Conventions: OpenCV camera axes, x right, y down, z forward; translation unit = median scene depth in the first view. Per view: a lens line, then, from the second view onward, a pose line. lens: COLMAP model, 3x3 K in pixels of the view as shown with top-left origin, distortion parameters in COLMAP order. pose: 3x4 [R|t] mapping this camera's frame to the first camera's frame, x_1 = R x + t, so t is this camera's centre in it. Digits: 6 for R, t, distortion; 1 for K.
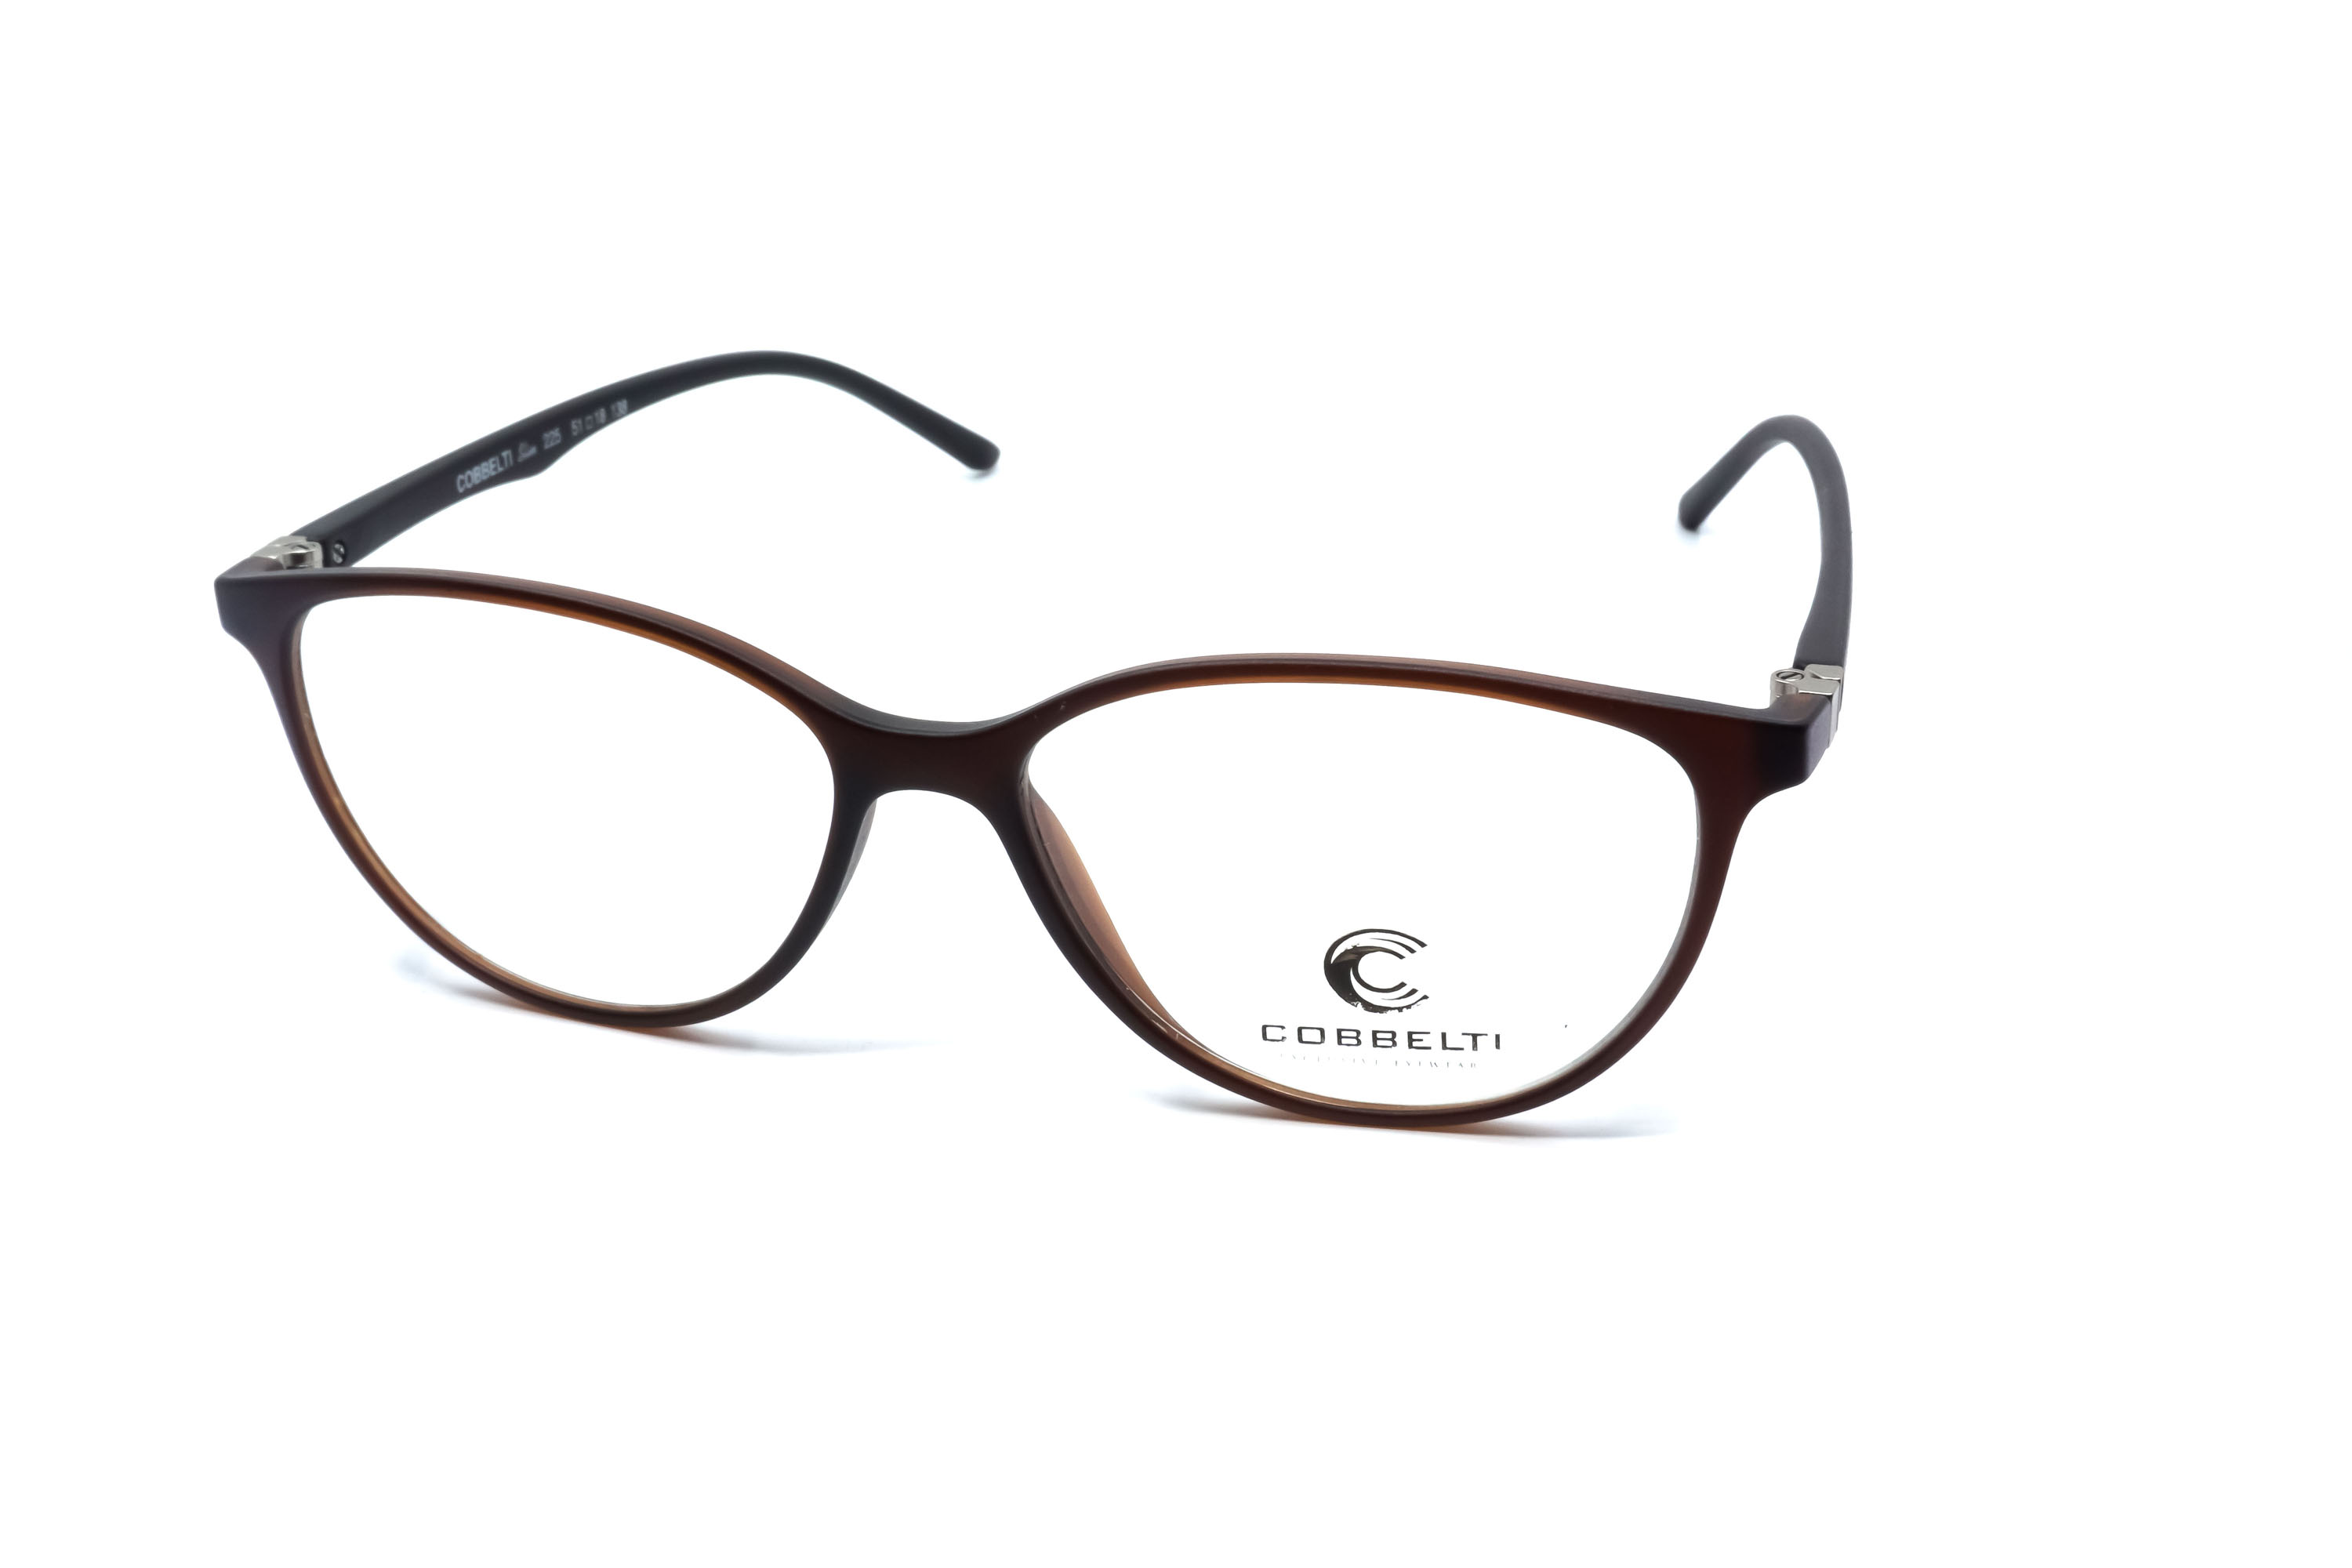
lens RADIAL K [[2624.1, 0, 1176.0], [0, 2624.1, 784.0], [0, 0, 1]] dist [0.009831, 0.015566]
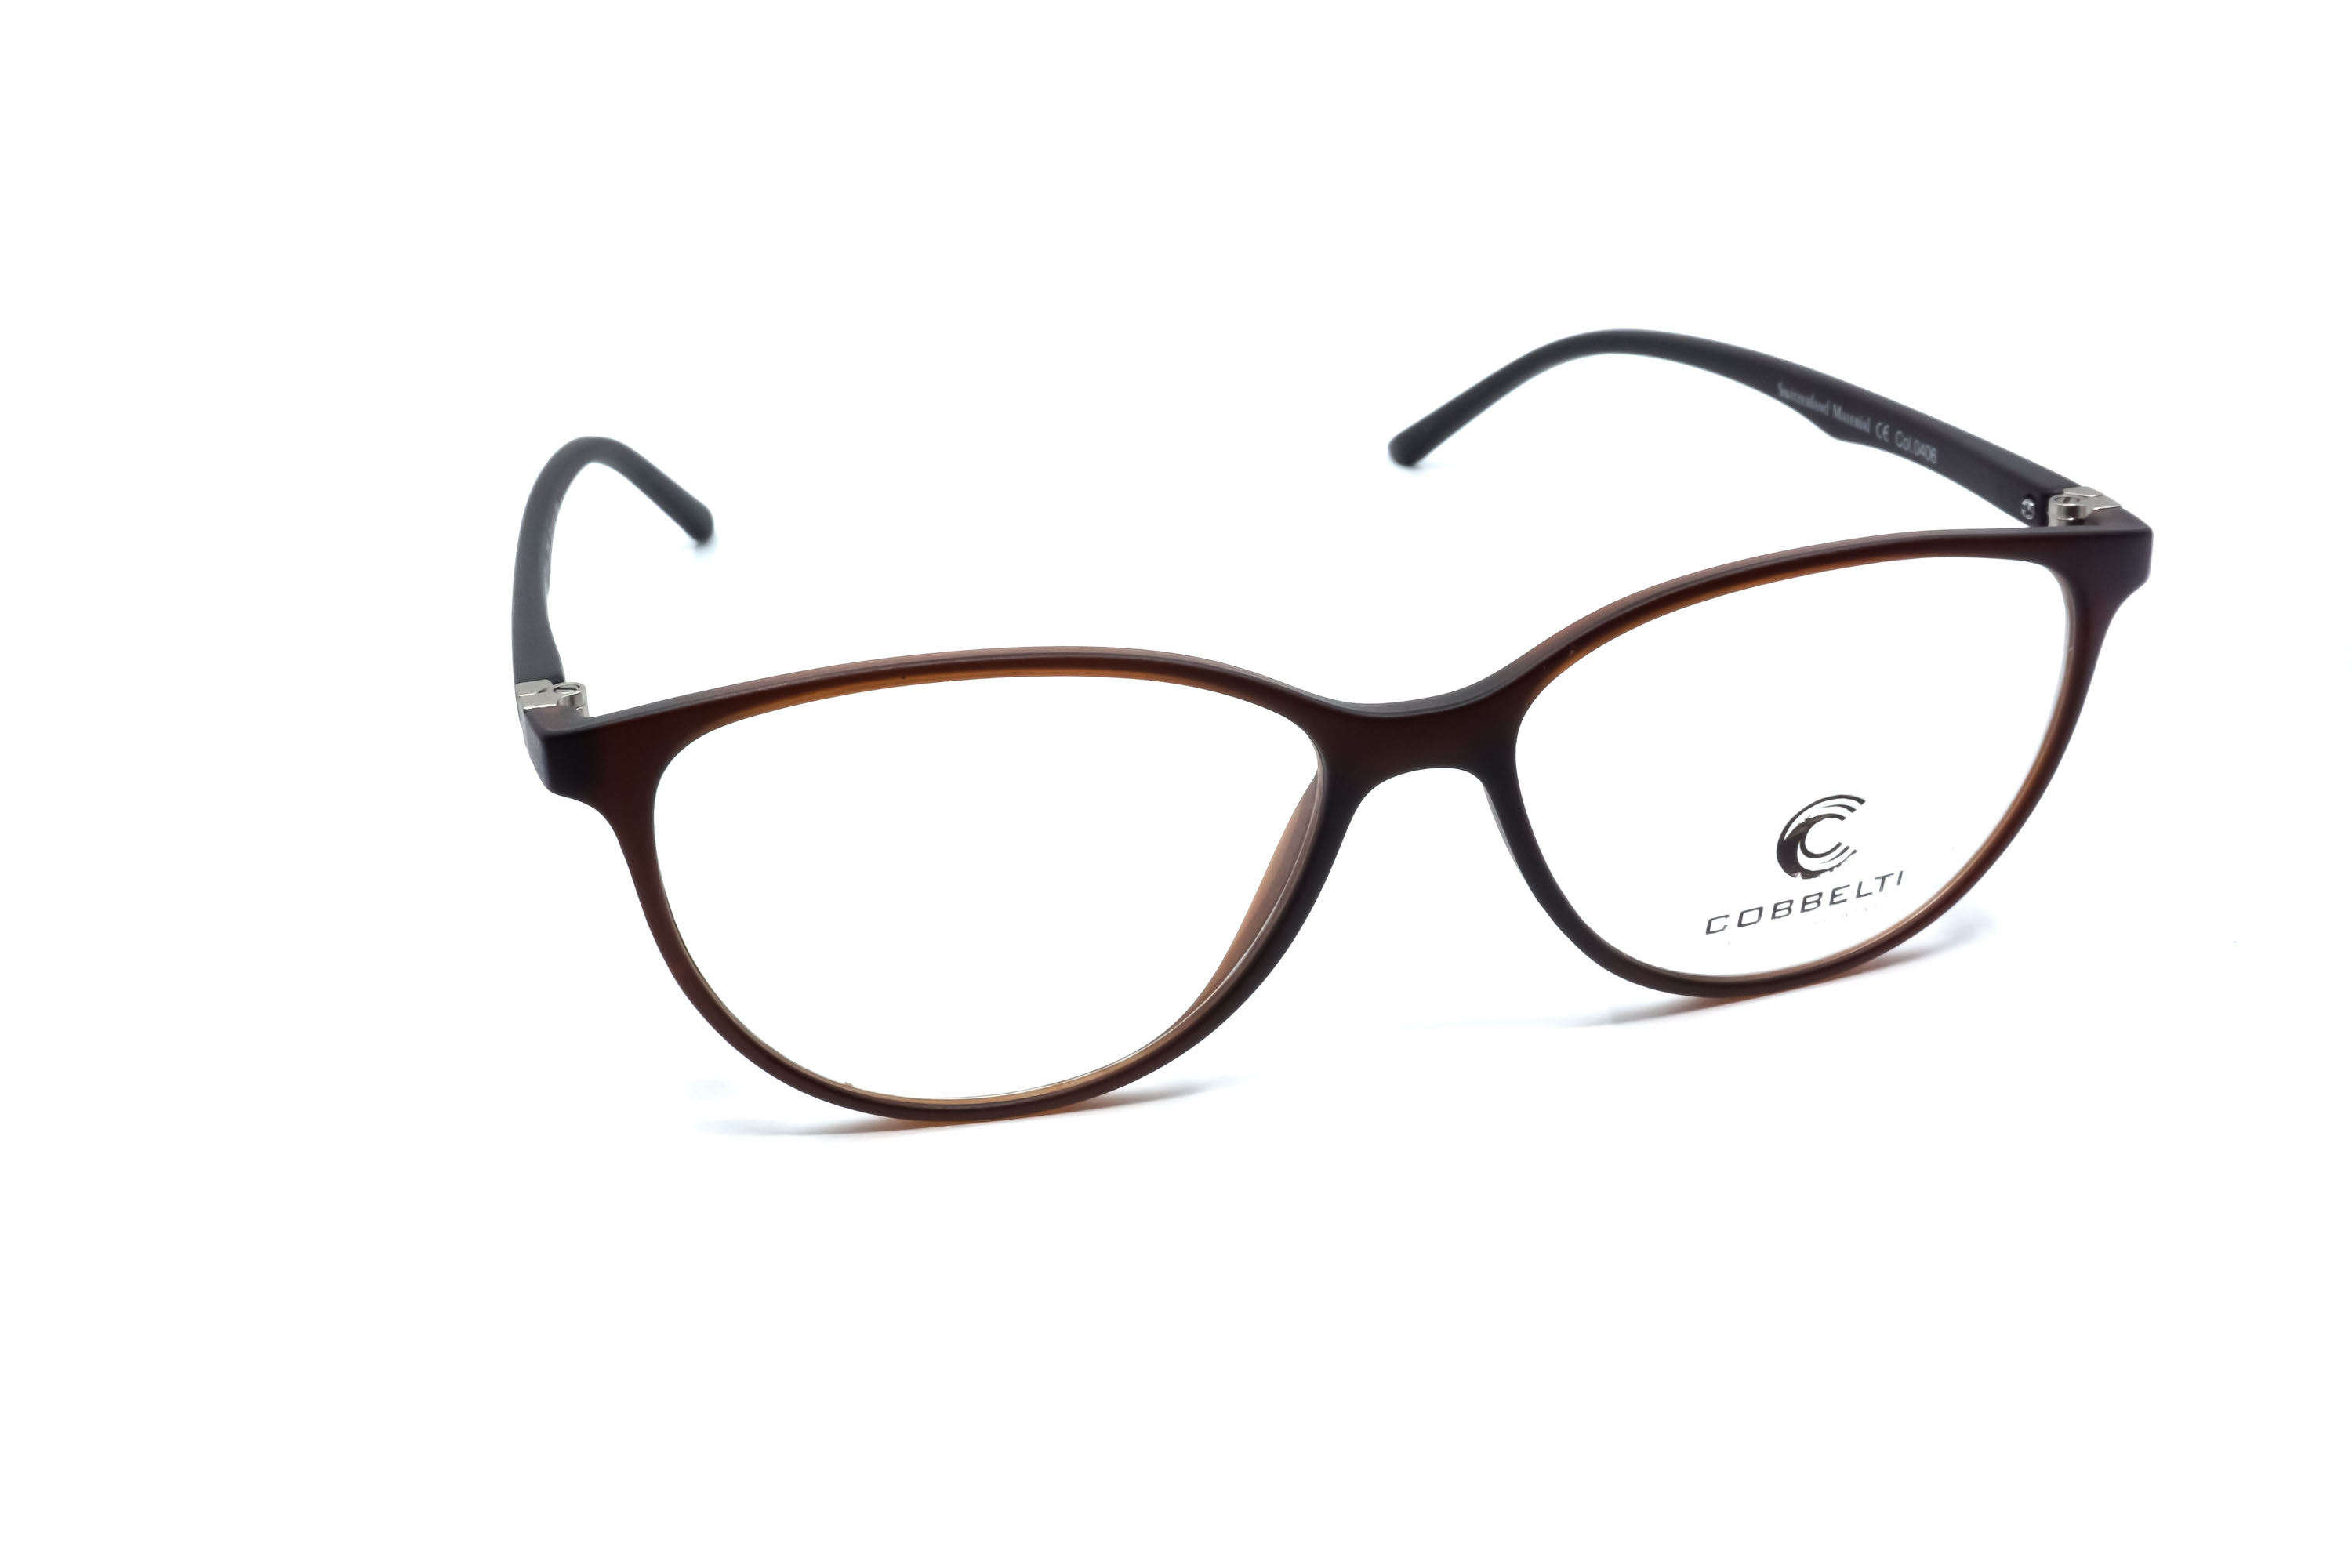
lens RADIAL K [[2597.3, 0, 1176.0], [0, 2597.3, 784.0], [0, 0, 1]] dist [0.011290, -0.003352]
pose [[0.871176, -0.221857, 0.437985, -0.607213], [0.229907, 0.972570, 0.035349, -0.048097], [-0.433814, 0.069900, 0.898287, 0.150709]]
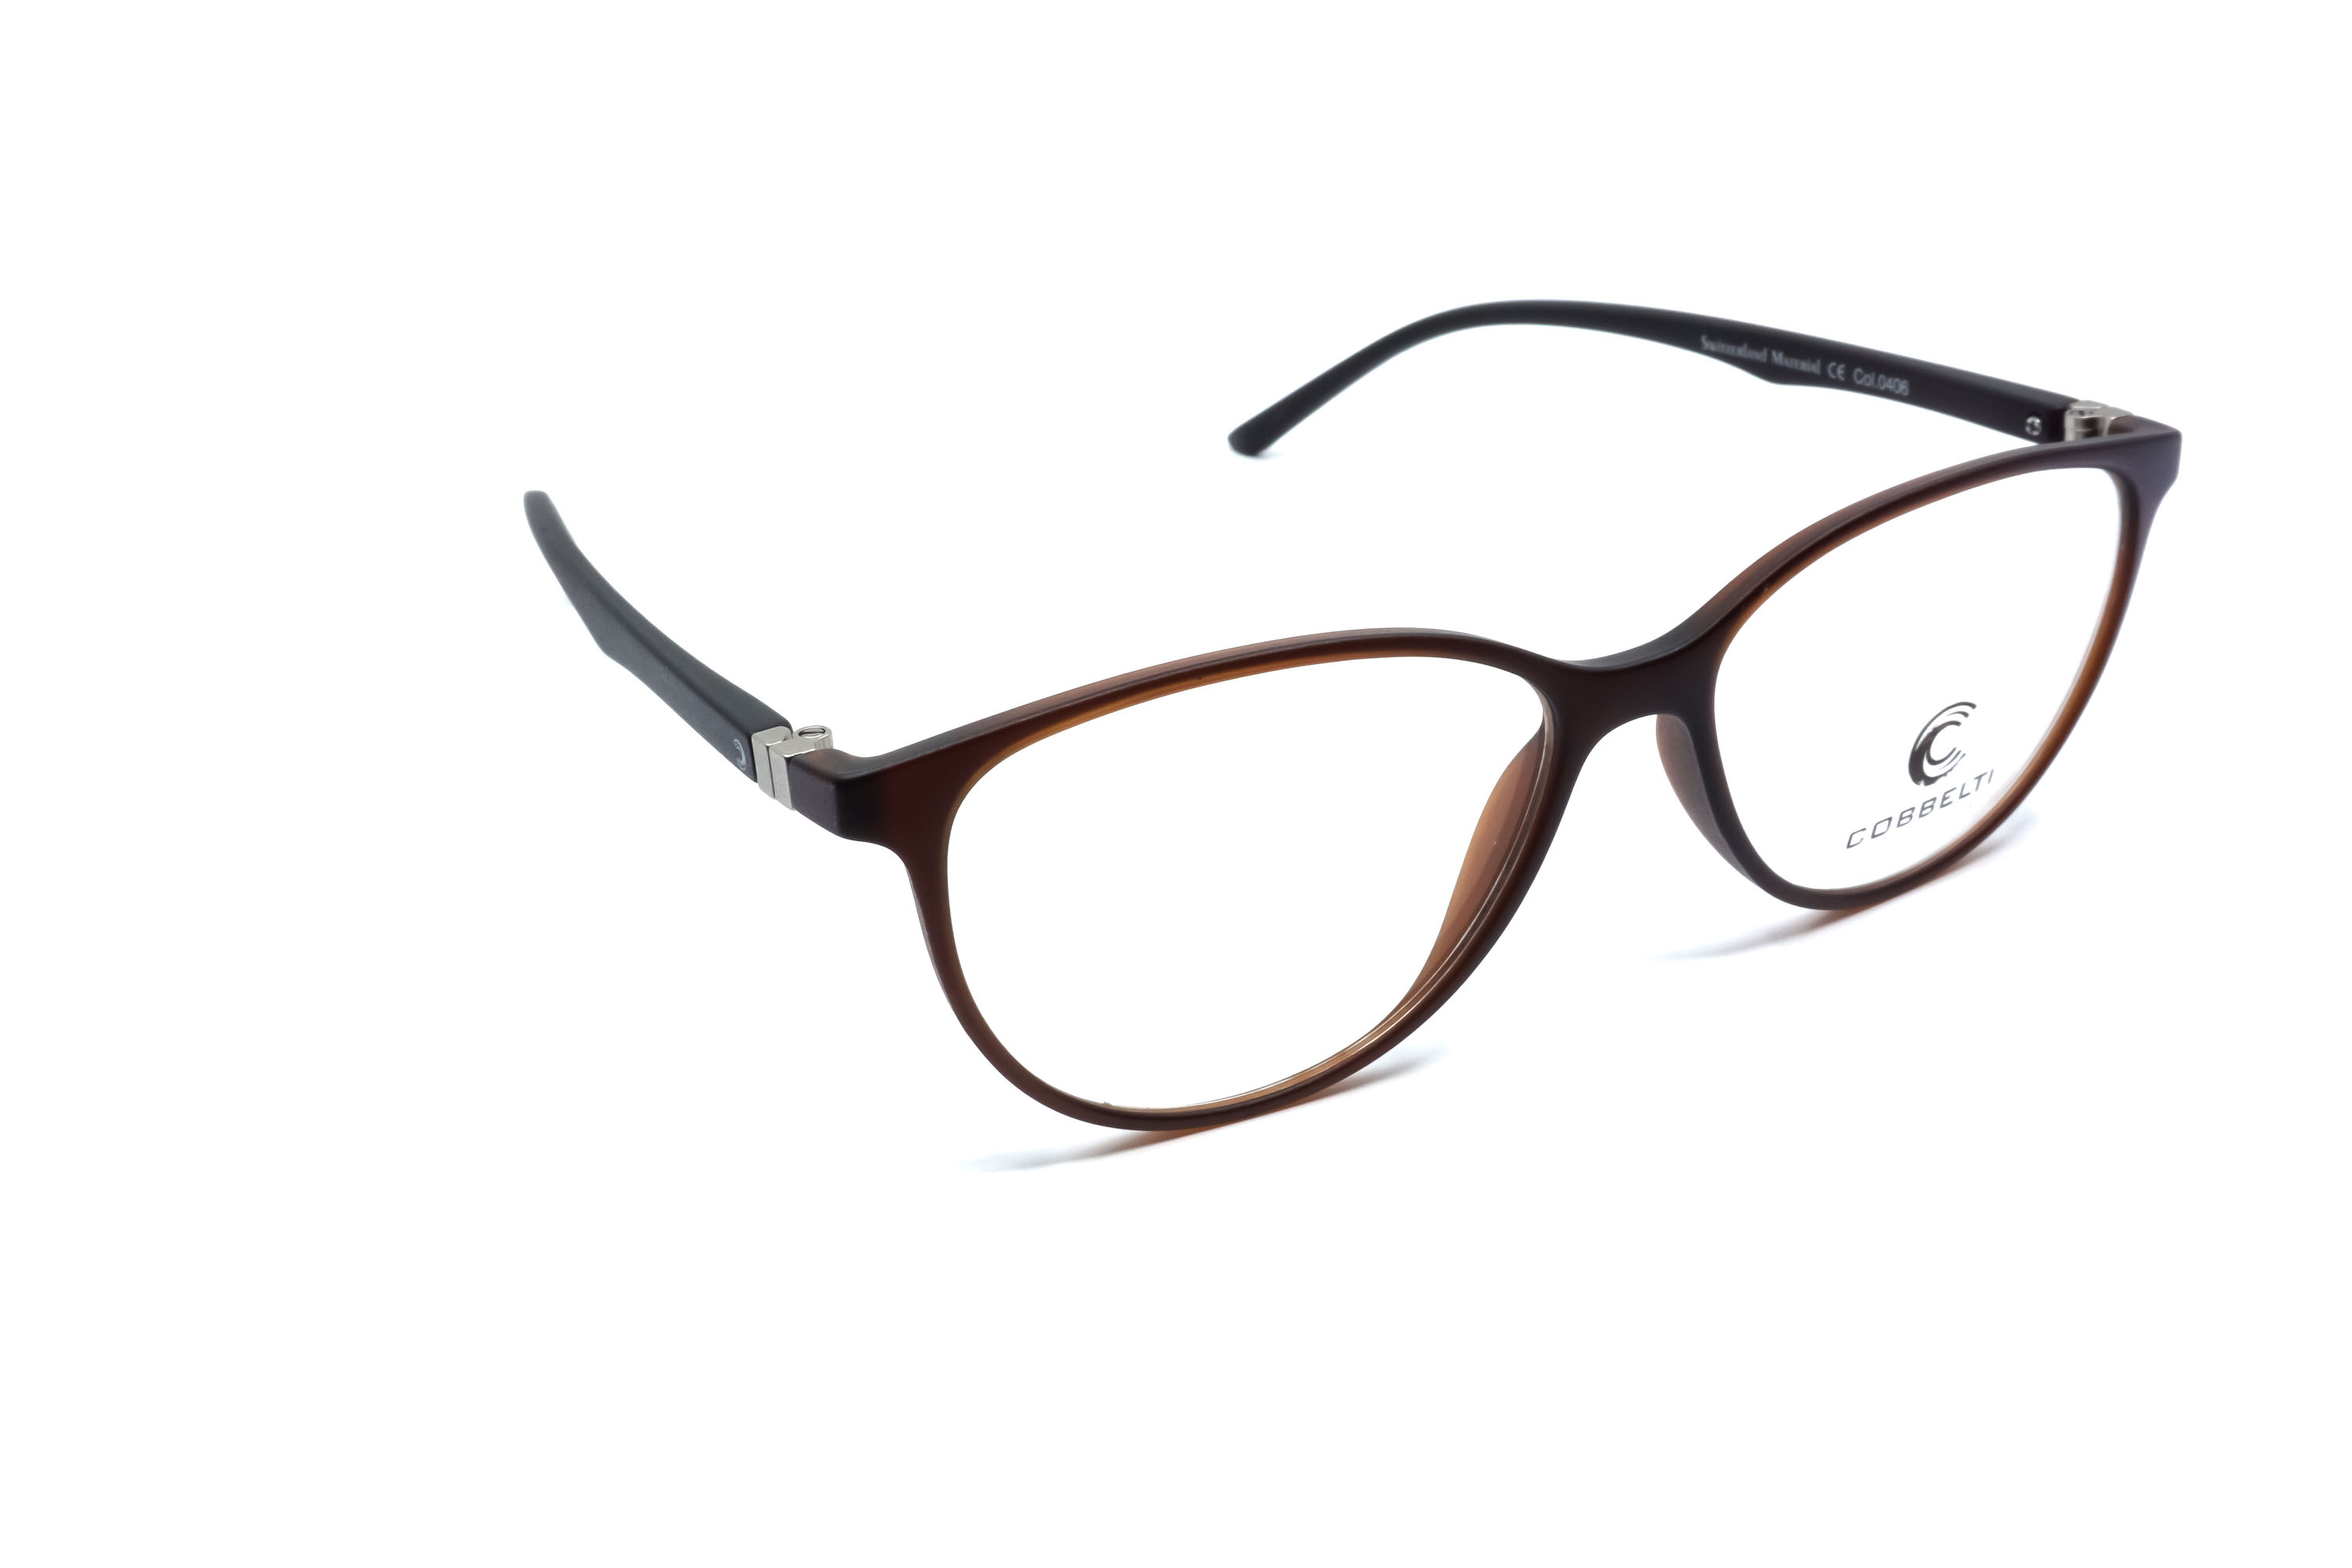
lens RADIAL K [[2597.3, 0, 1176.0], [0, 2597.3, 784.0], [0, 0, 1]] dist [0.011290, -0.003352]
pose [[0.714868, -0.311283, 0.626152, -0.867143], [0.328608, 0.939963, 0.092123, -0.125668], [-0.617236, 0.139903, 0.774239, 0.322017]]
